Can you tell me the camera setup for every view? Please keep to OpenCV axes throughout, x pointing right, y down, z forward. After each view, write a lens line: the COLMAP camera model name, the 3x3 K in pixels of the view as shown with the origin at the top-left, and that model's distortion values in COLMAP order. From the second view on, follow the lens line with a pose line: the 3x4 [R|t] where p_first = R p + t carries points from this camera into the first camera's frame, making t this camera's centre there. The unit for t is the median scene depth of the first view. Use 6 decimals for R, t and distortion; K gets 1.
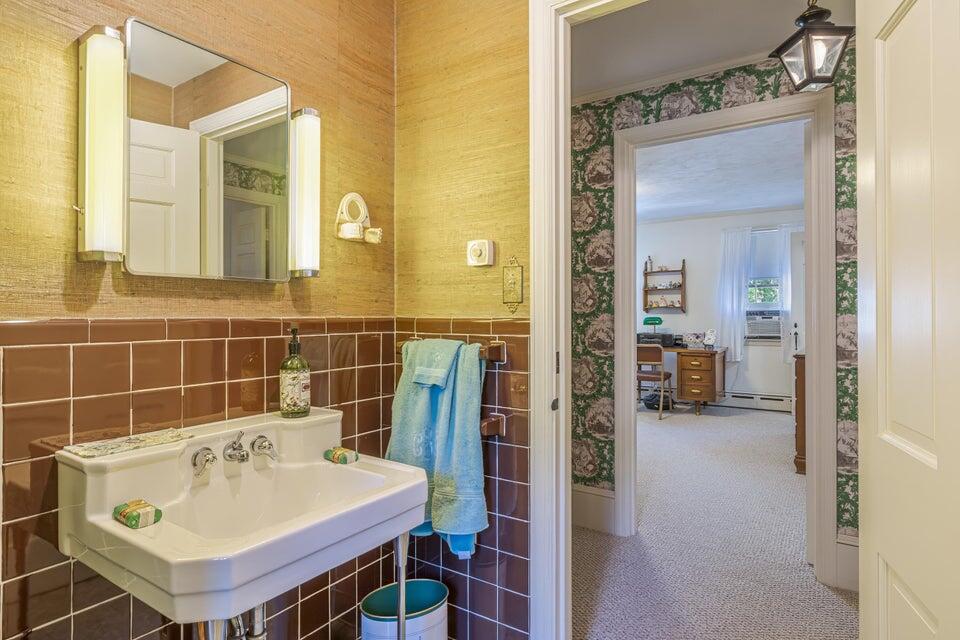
lens RADIAL K [[529.1, 0, 477.2], [0, 529.1, 317.7], [0, 0, 1]] dist [-0.025444, -0.000398]
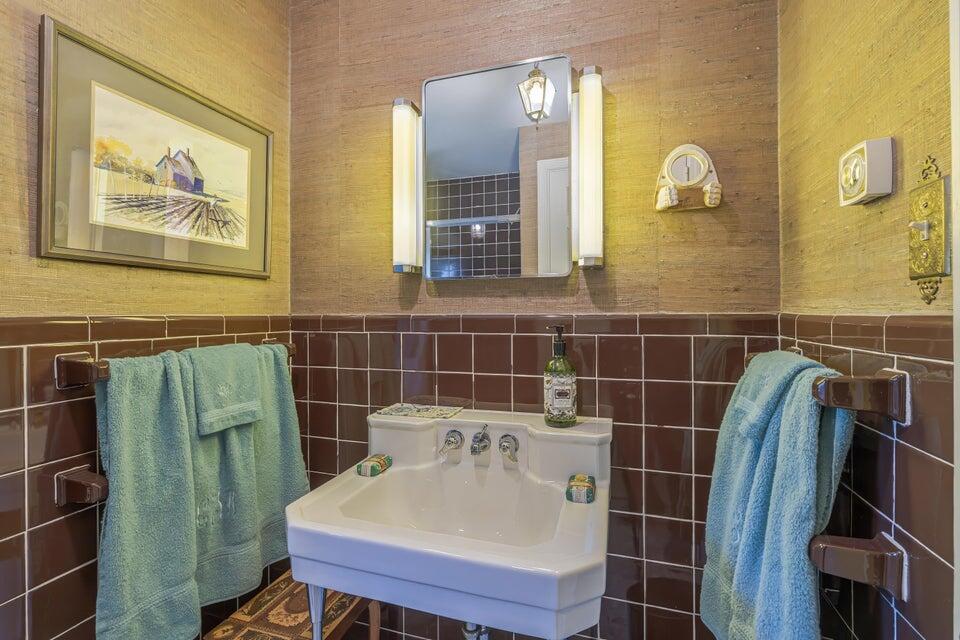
lens RADIAL K [[435.5, 0, 480.3], [0, 435.5, 313.6], [0, 0, 1]] dist [0.023681, 0.000464]
pose [[0.286575, -0.001338, -0.958057, 0.323201], [0.000052, 0.999999, -0.001380, 0.000321], [0.958058, 0.000345, 0.286574, 0.648606]]
